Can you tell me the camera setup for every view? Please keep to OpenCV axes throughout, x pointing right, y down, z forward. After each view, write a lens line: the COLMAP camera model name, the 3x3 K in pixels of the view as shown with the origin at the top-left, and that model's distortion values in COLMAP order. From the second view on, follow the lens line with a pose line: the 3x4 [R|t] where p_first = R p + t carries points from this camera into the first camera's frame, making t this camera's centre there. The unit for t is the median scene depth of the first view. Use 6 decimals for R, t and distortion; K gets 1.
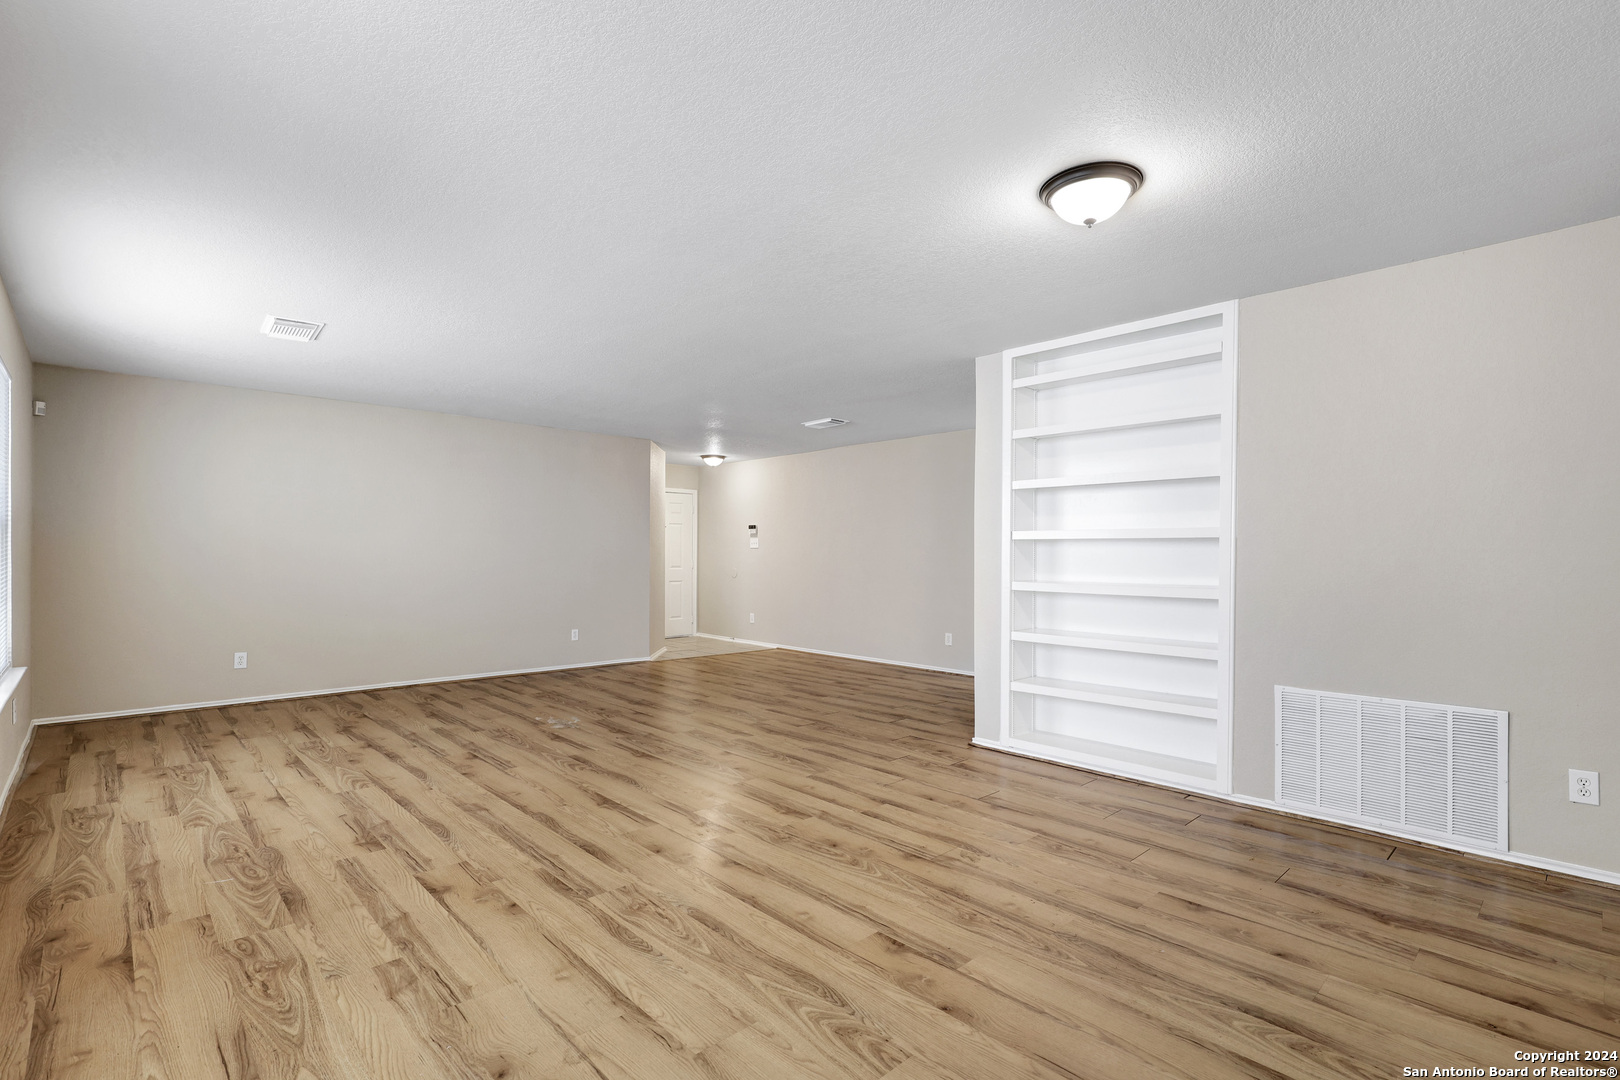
lens RADIAL K [[740.6, 0, 808.9], [0, 740.6, 555.1], [0, 0, 1]] dist [0.002475, 0.001236]
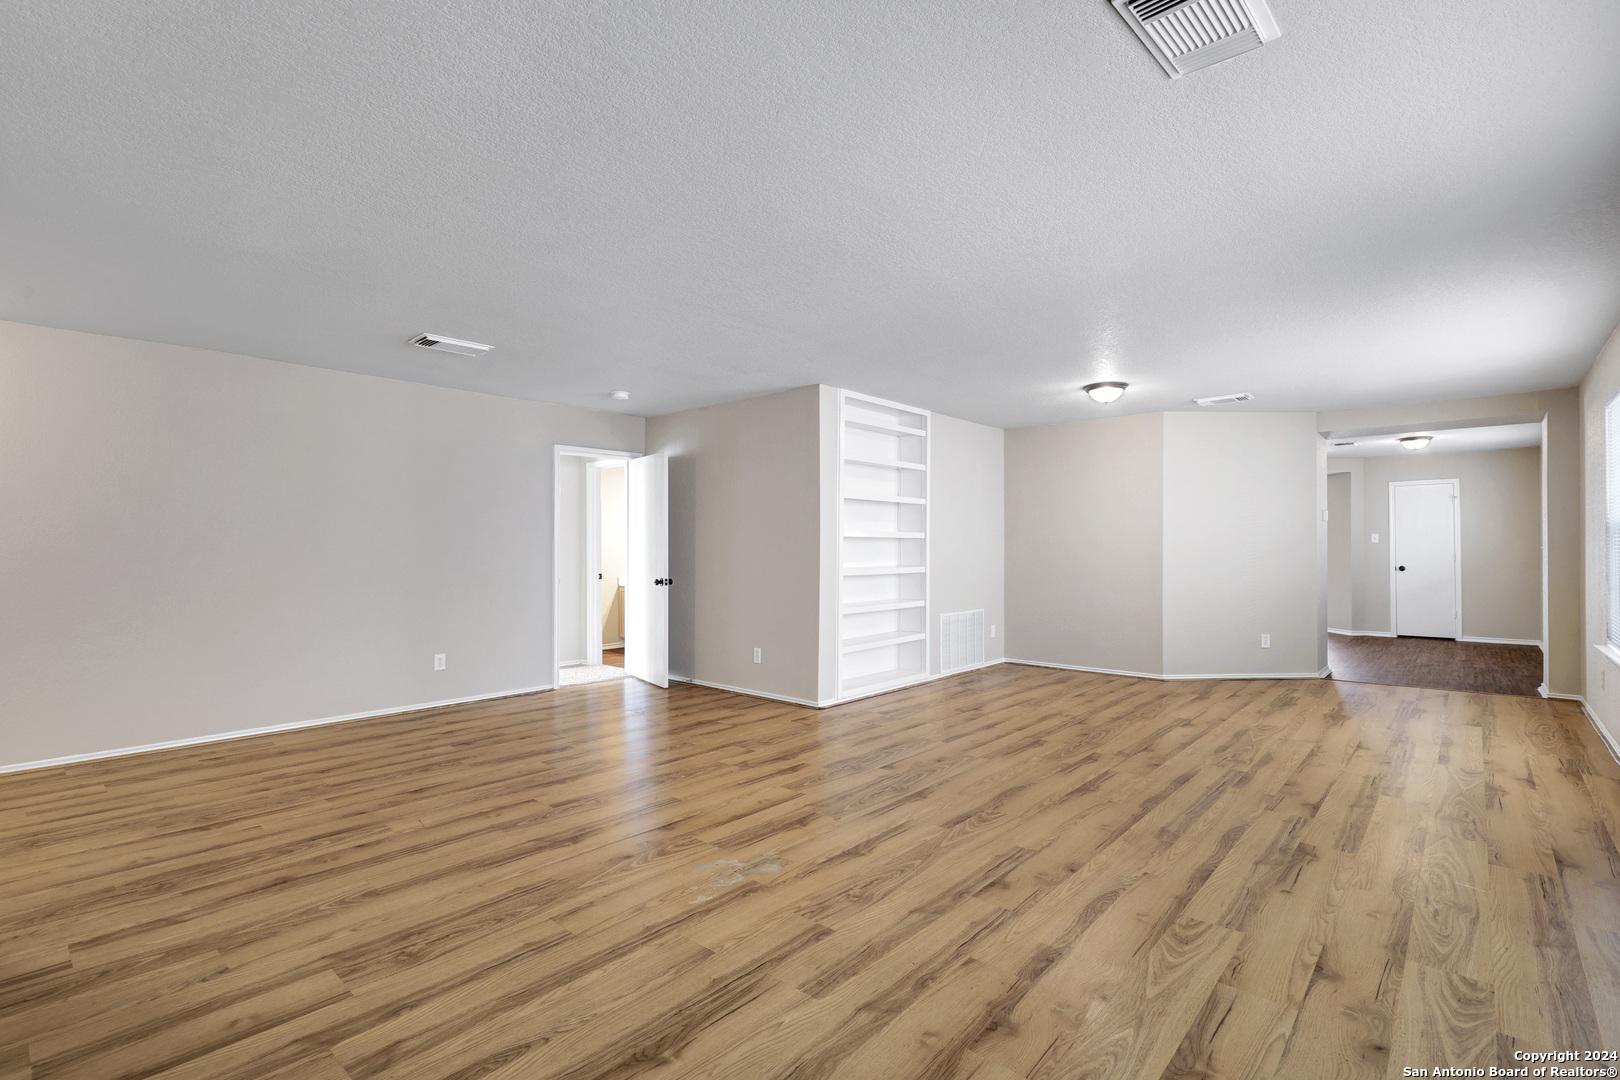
lens RADIAL K [[740.6, 0, 830.1], [0, 740.6, 535.7], [0, 0, 1]] dist [0.002475, 0.001236]
pose [[-0.092614, 0.012495, 0.995624, -1.191605], [0.001506, 0.999922, -0.012408, -0.006664], [-0.995701, 0.000350, -0.092625, 1.356078]]
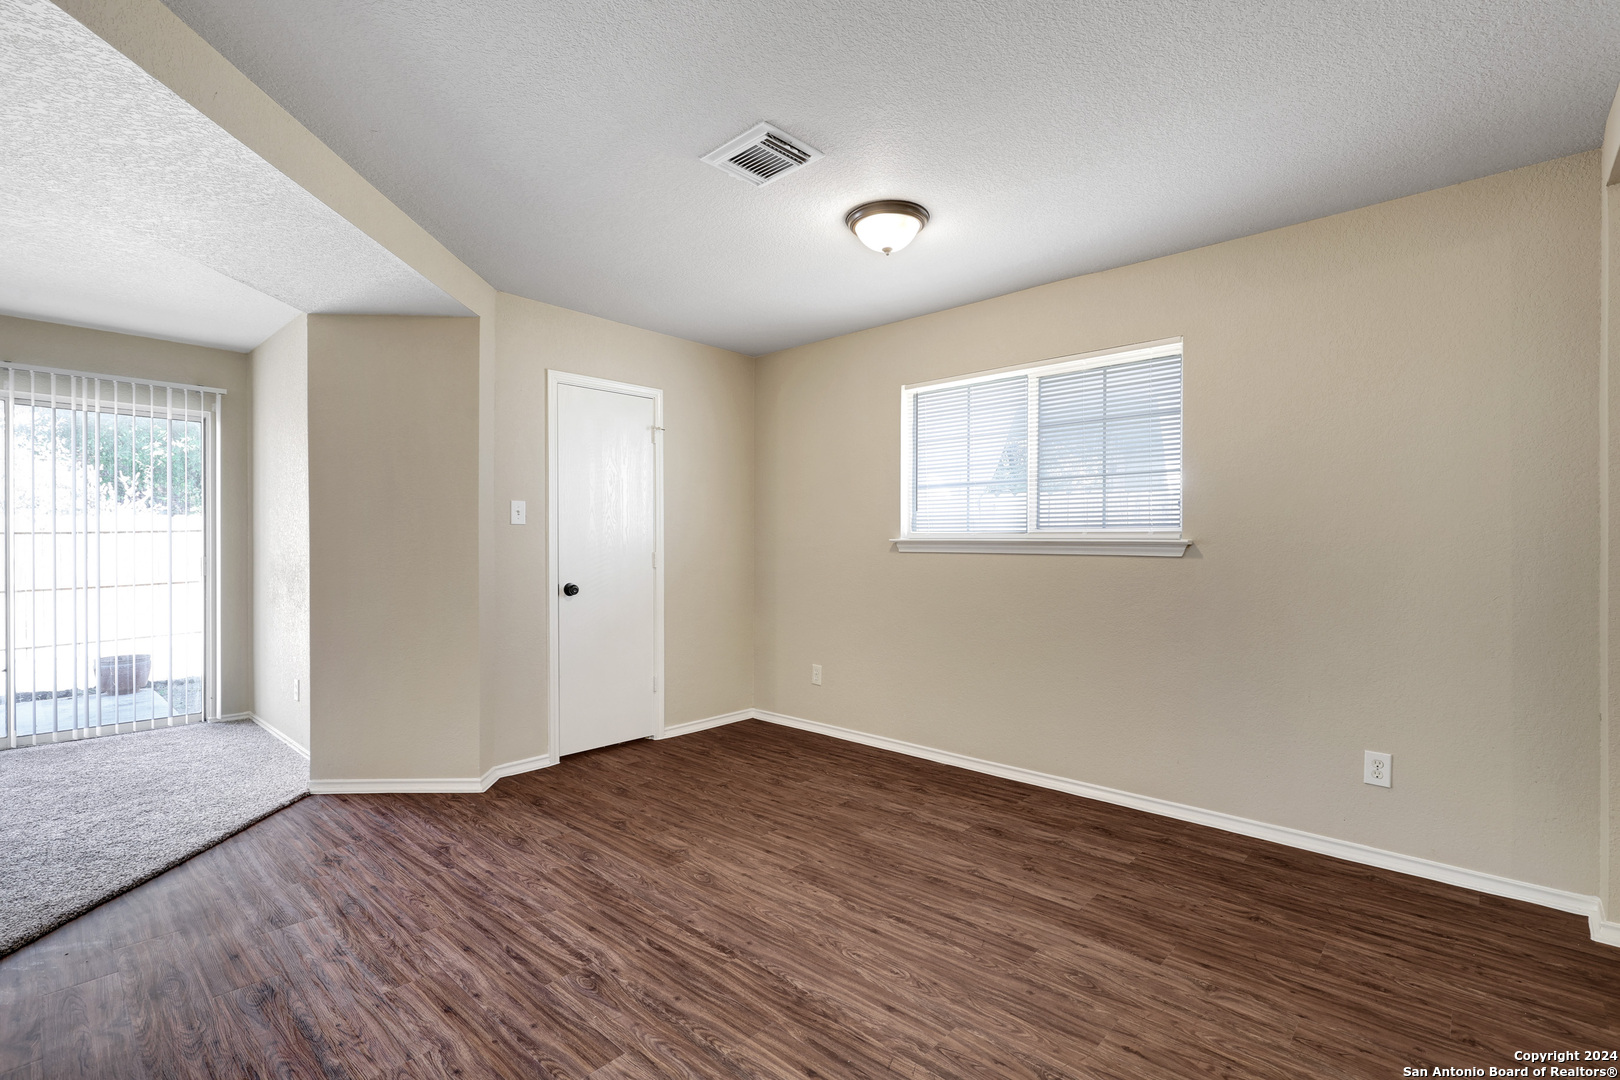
lens RADIAL K [[740.6, 0, 812.2], [0, 740.6, 551.9], [0, 0, 1]] dist [0.002475, 0.001236]
pose [[-0.998567, -0.007802, -0.052942, 0.957331], [-0.008665, 0.999833, 0.016094, 0.006421], [0.052807, 0.016530, -0.998468, 0.164450]]
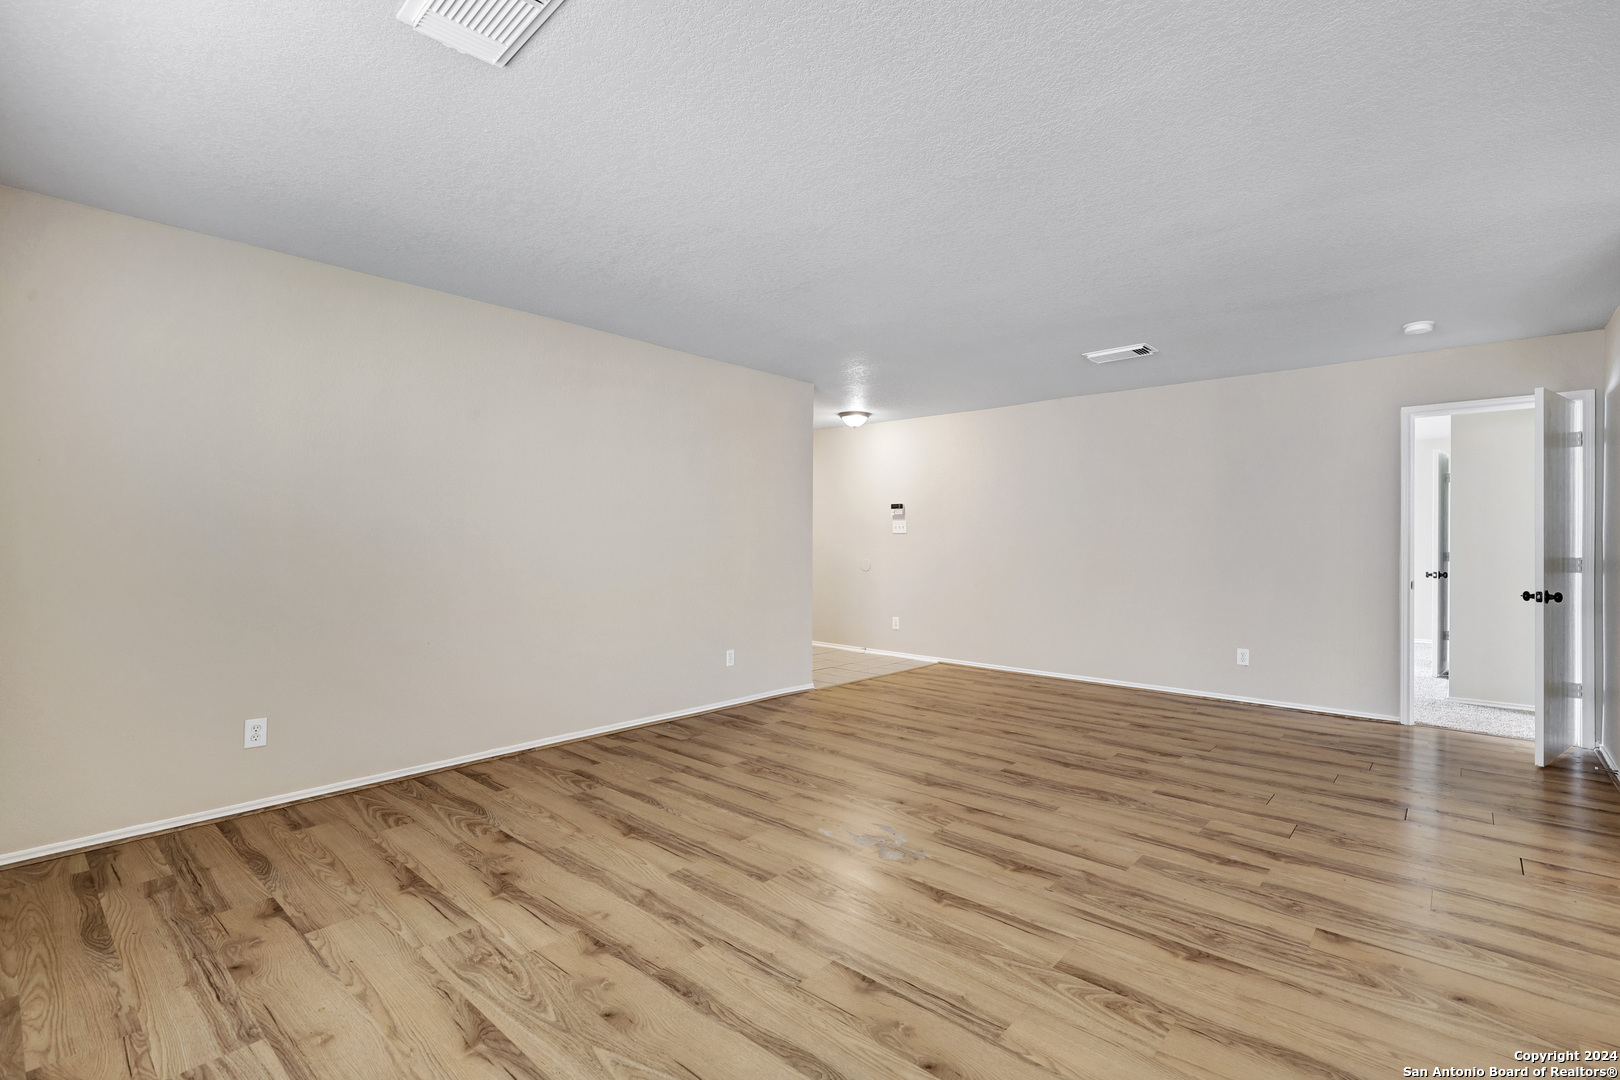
lens RADIAL K [[740.6, 0, 822.0], [0, 740.6, 543.0], [0, 0, 1]] dist [0.002475, 0.001236]
pose [[0.996128, -0.000913, 0.087910, -0.591884], [0.000519, 0.999990, 0.004505, -0.005056], [-0.087913, -0.004442, 0.996118, 0.617535]]
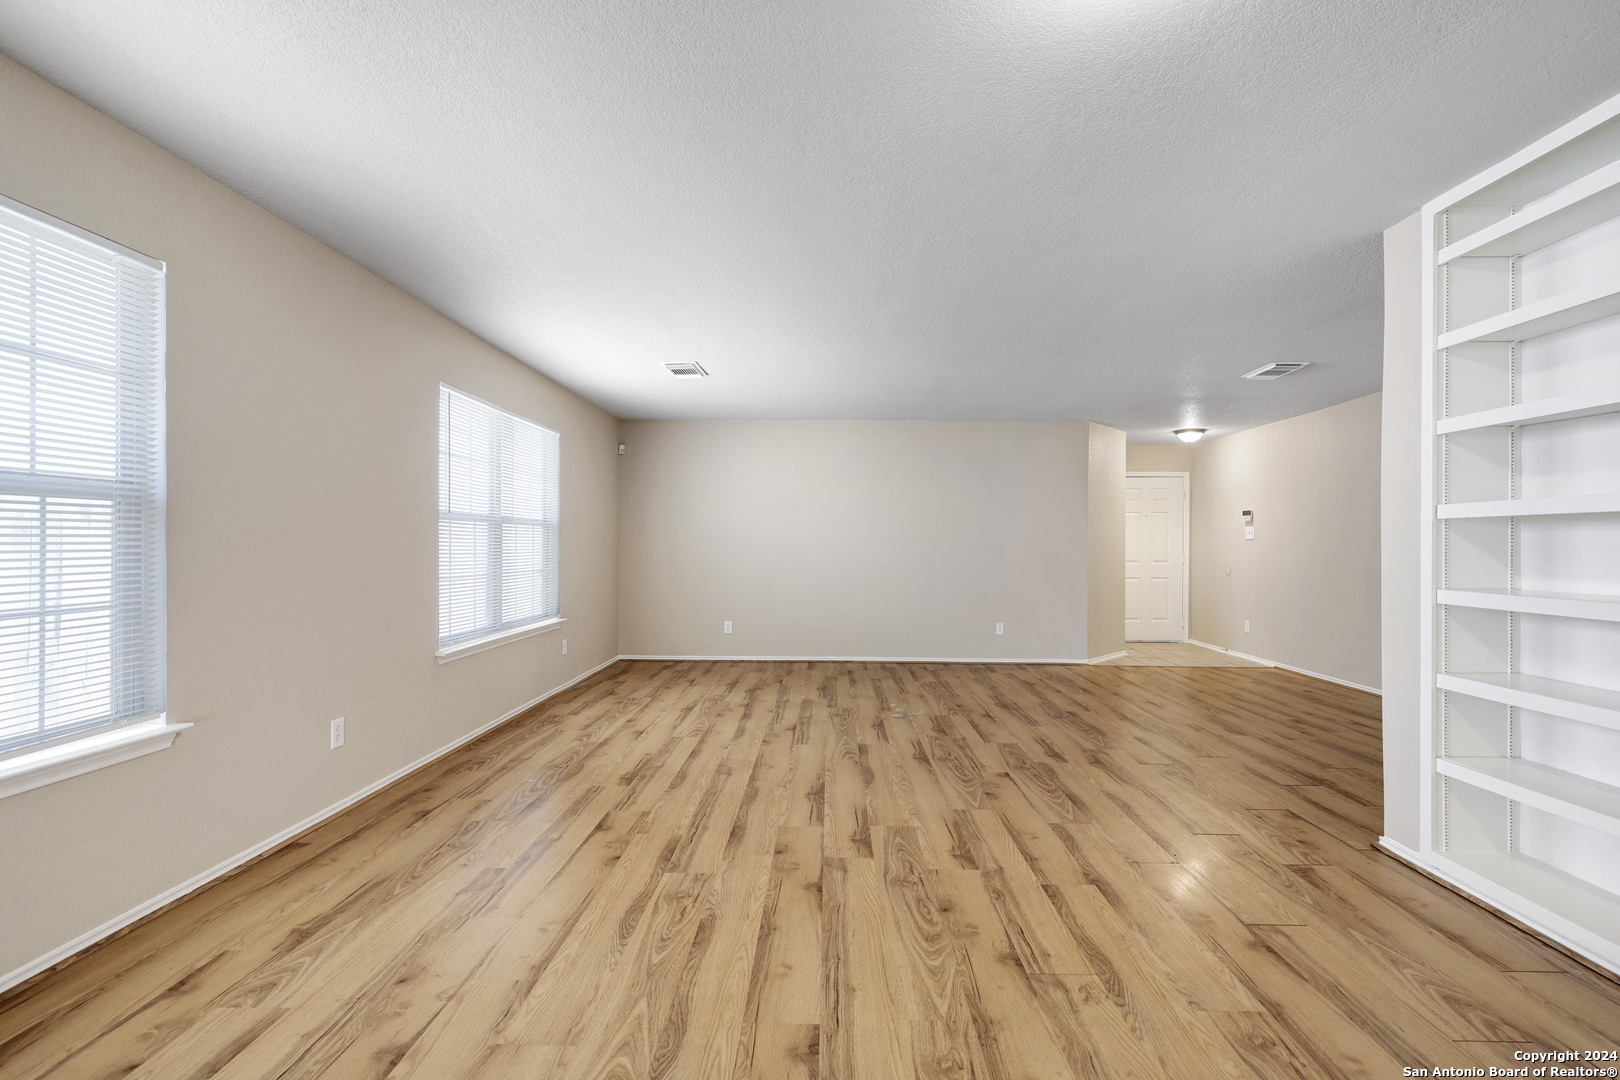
lens RADIAL K [[740.6, 0, 825.3], [0, 740.6, 543.1], [0, 0, 1]] dist [0.002475, 0.001236]
pose [[0.719133, -0.003429, -0.694864, 0.398854], [-0.001468, 0.999978, -0.006454, 0.003810], [0.694870, 0.005661, 0.719113, 0.272841]]
